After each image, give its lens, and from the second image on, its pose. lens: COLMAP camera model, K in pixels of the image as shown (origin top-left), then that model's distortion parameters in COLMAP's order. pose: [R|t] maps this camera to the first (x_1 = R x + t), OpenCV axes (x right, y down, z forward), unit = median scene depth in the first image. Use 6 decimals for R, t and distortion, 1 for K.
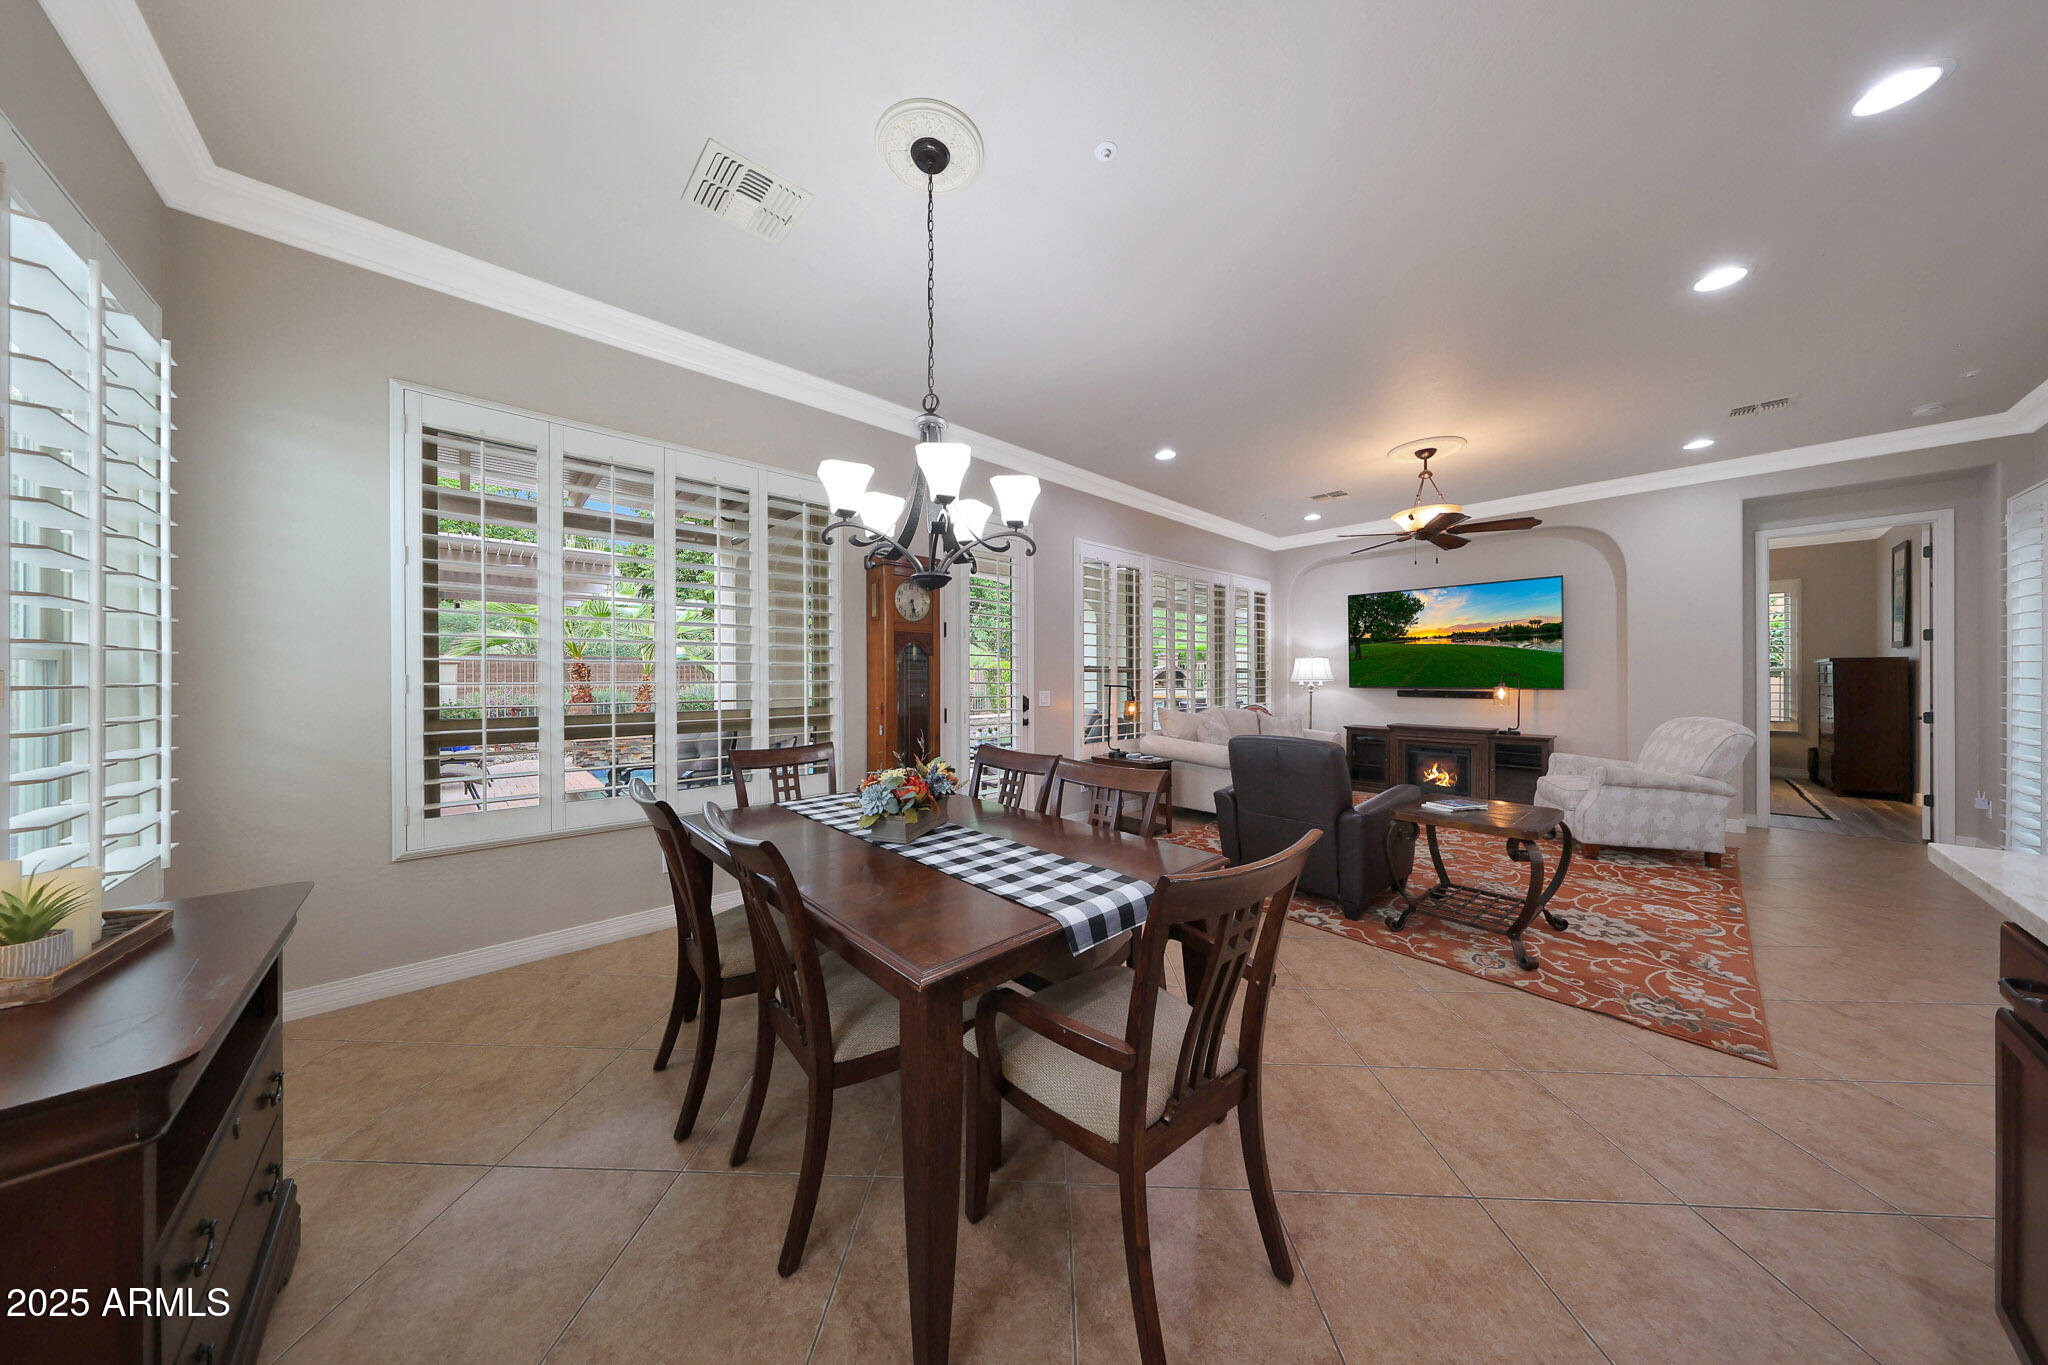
lens RADIAL K [[612.1, 0, 1026.3], [0, 612.1, 677.8], [0, 0, 1]] dist [0.000151, 0.001541]
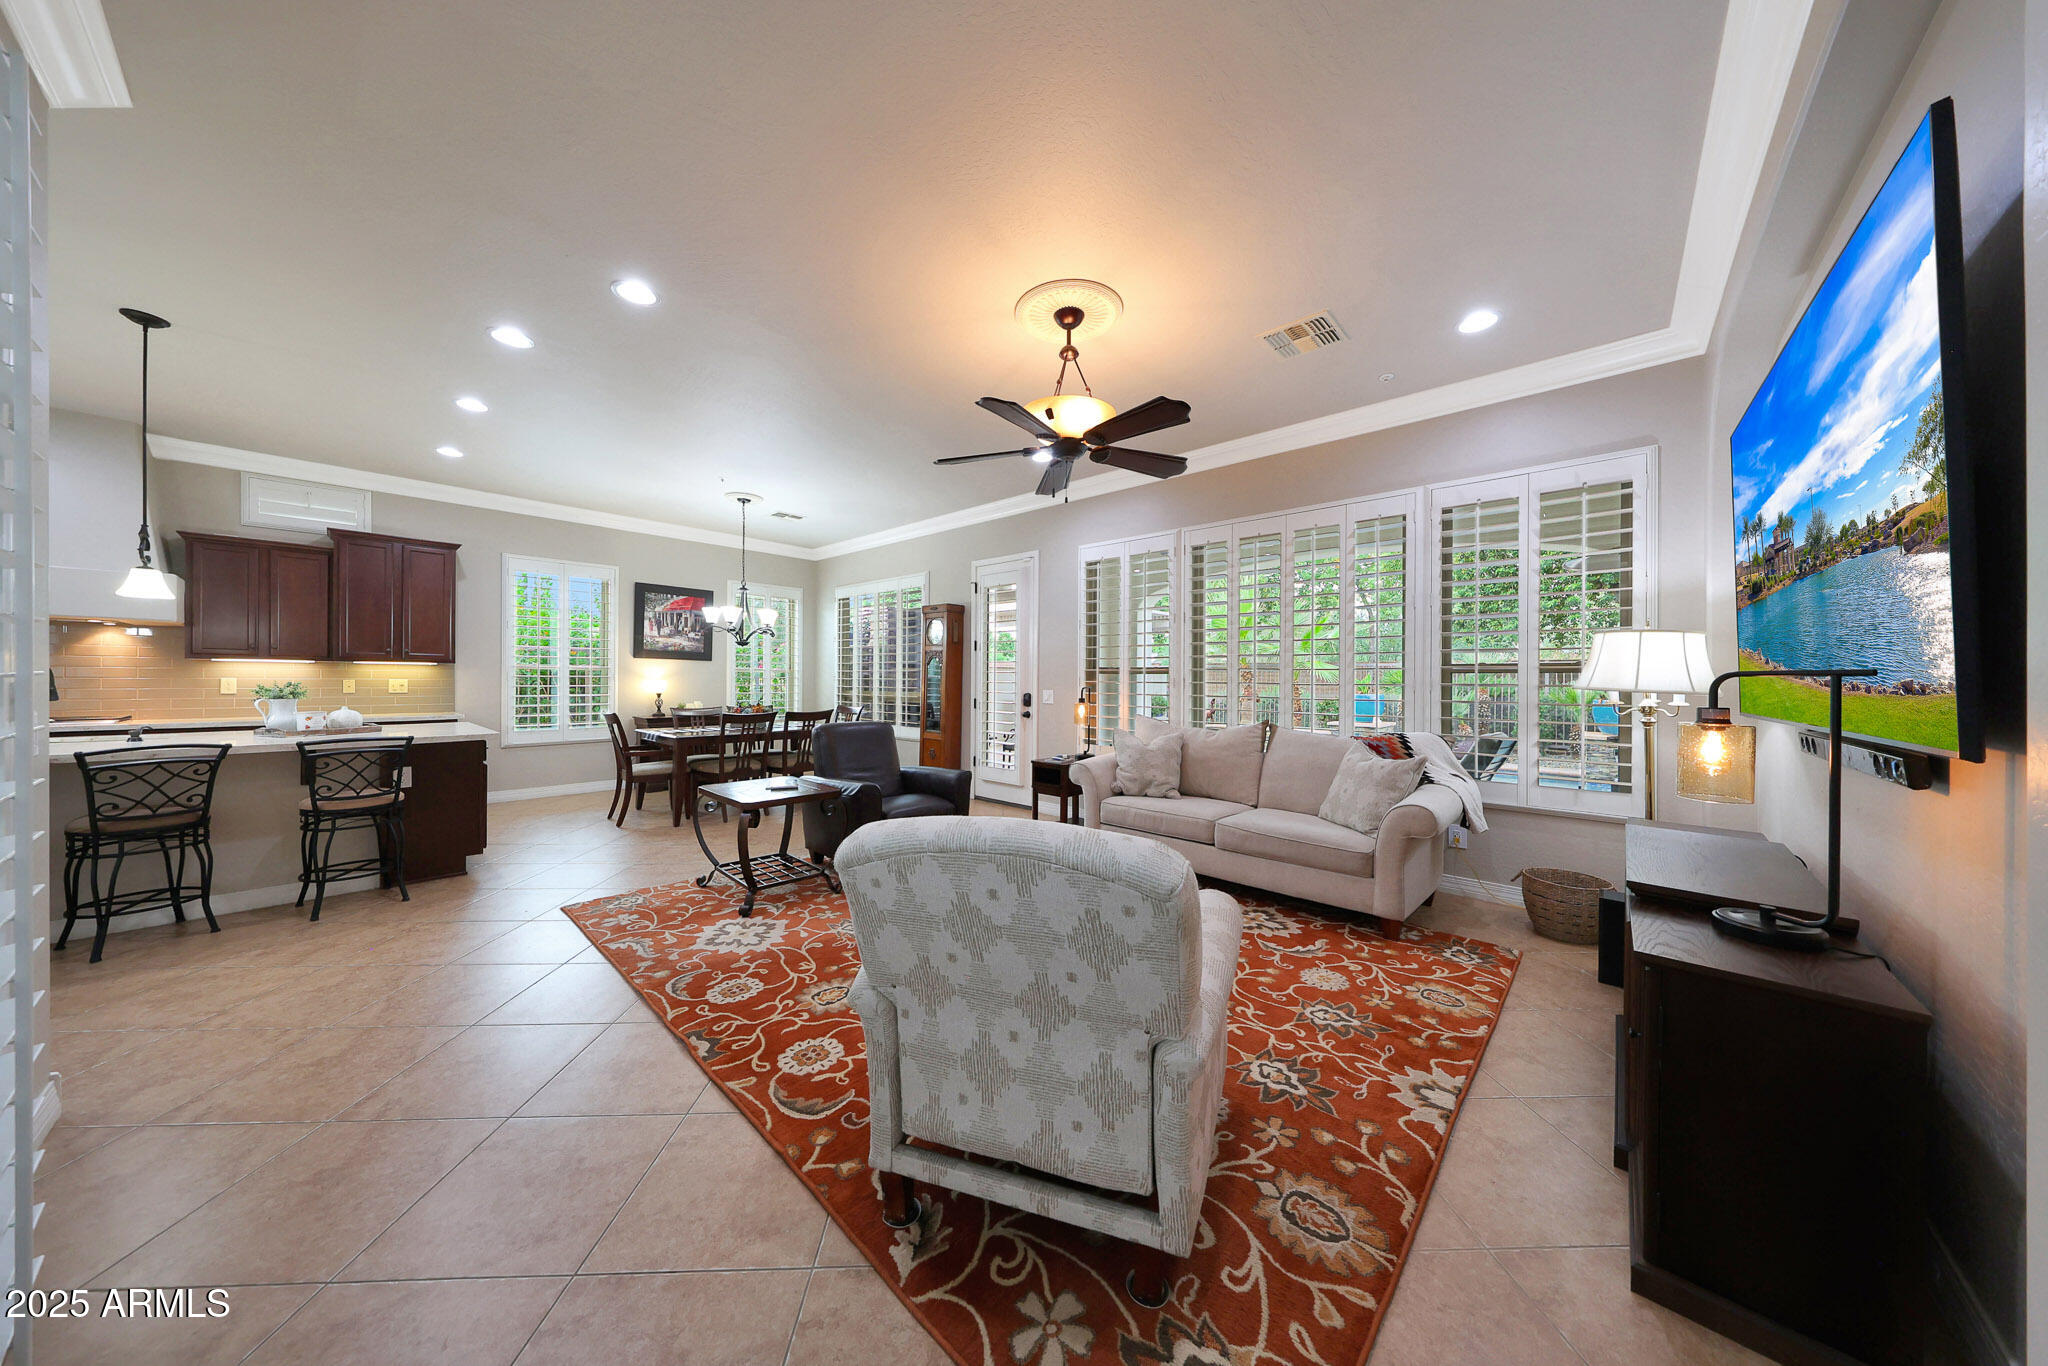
lens RADIAL K [[635.5, 0, 1012.0], [0, 635.5, 681.3], [0, 0, 1]] dist [0.000572, 0.000033]
pose [[0.065570, 0.007927, -0.997816, 1.177025], [-0.008225, 0.999939, 0.007403, -0.002351], [0.997814, 0.007722, 0.065631, 0.820415]]
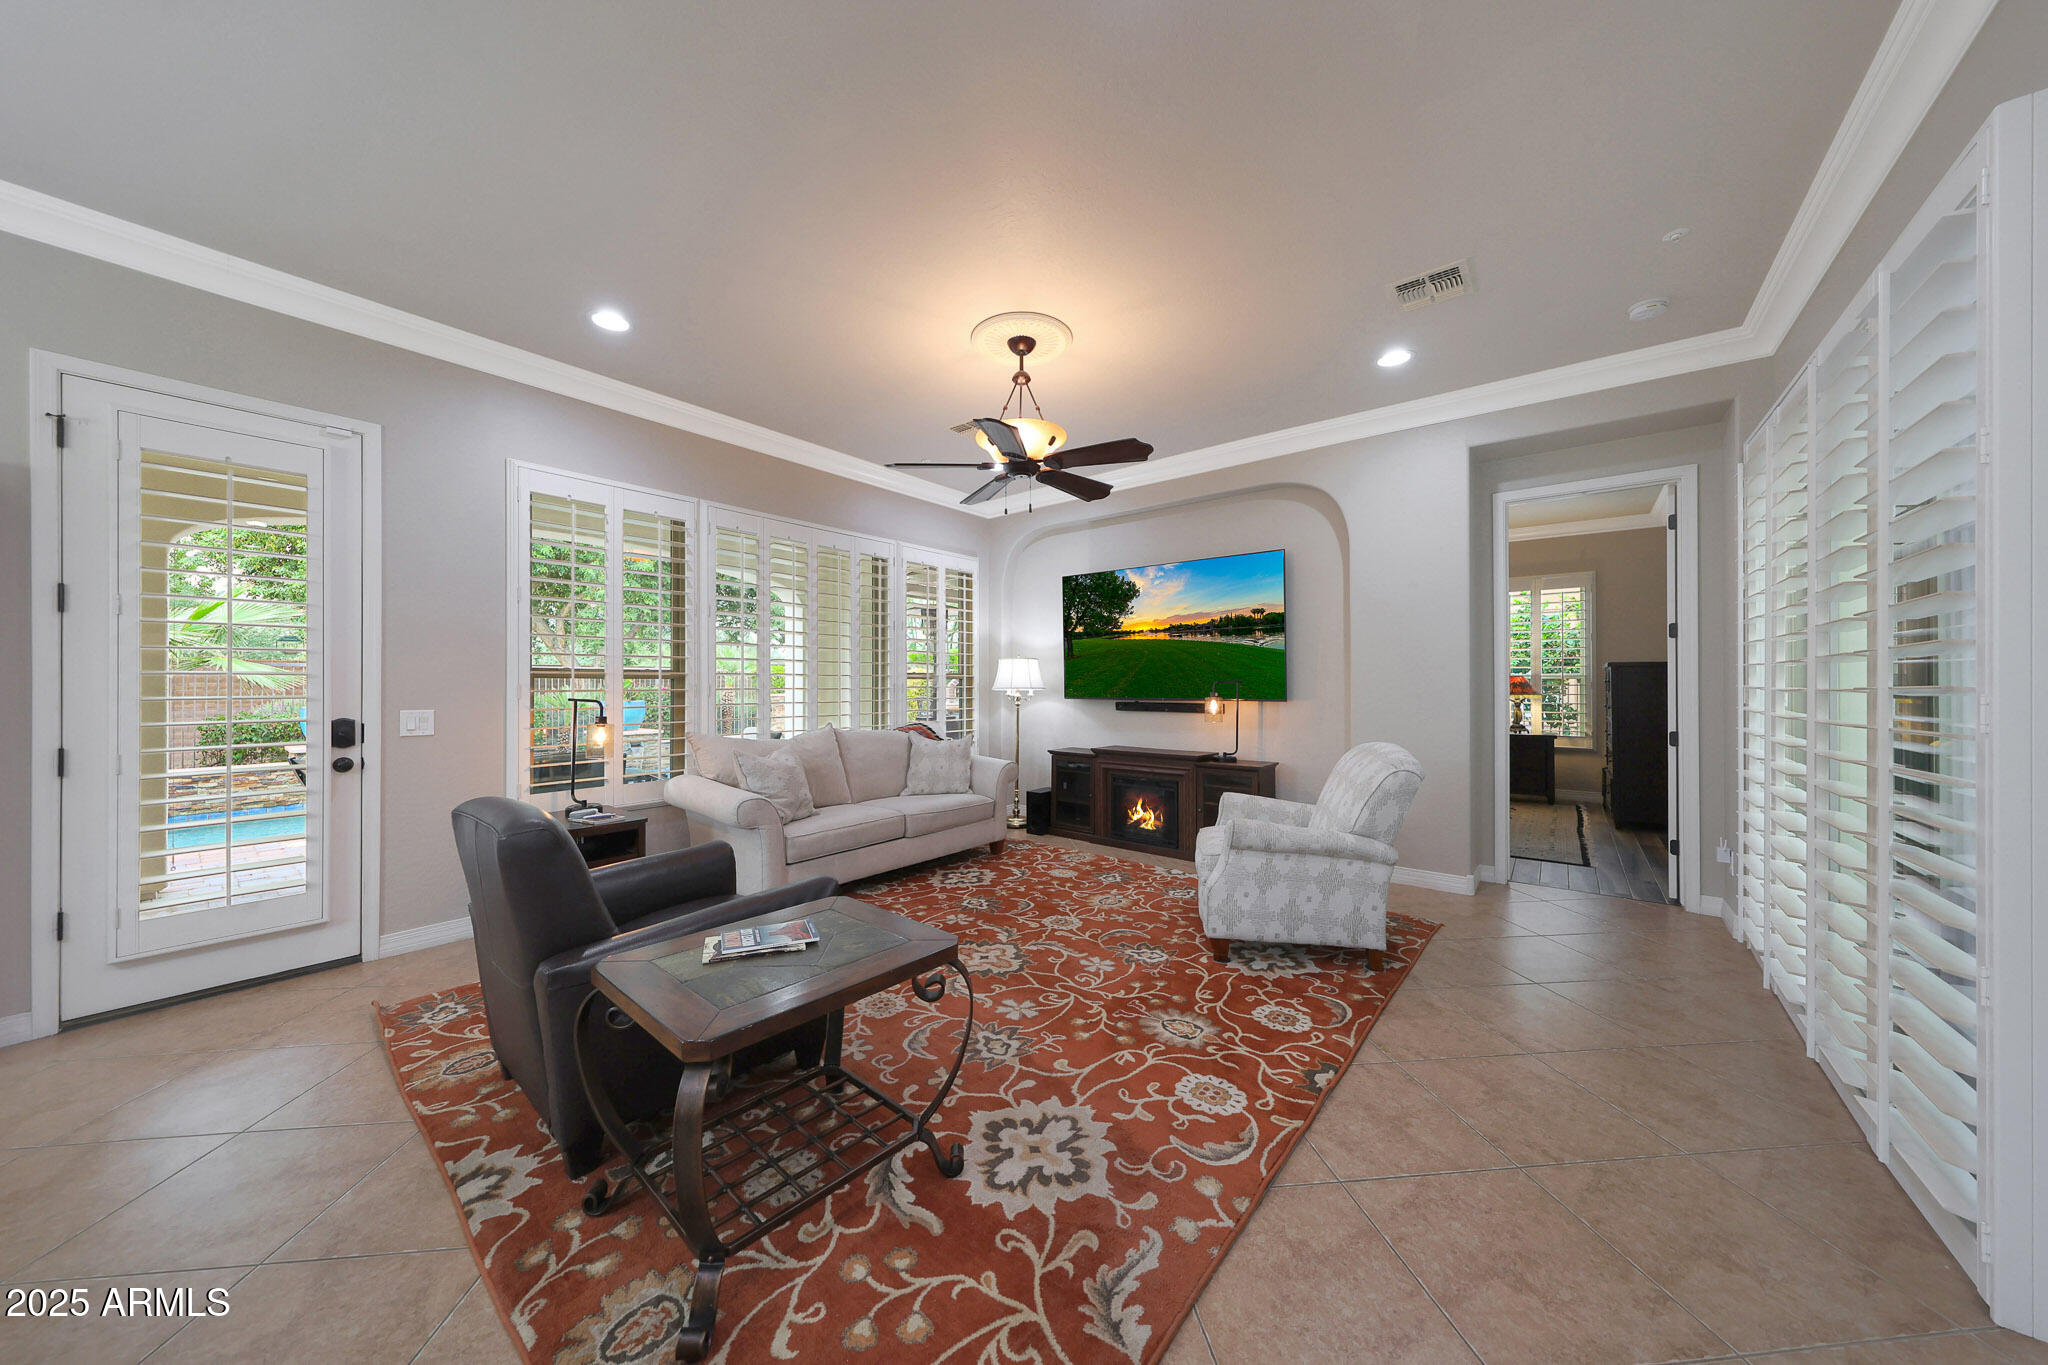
lens RADIAL K [[676.9, 0, 1012.2], [0, 676.9, 680.3], [0, 0, 1]] dist [0.001761, 0.000028]
pose [[0.991712, 0.001456, 0.128474, 0.500141], [-0.000590, 0.999977, -0.006778, -0.000621], [-0.128481, 0.006646, 0.991690, 0.251146]]
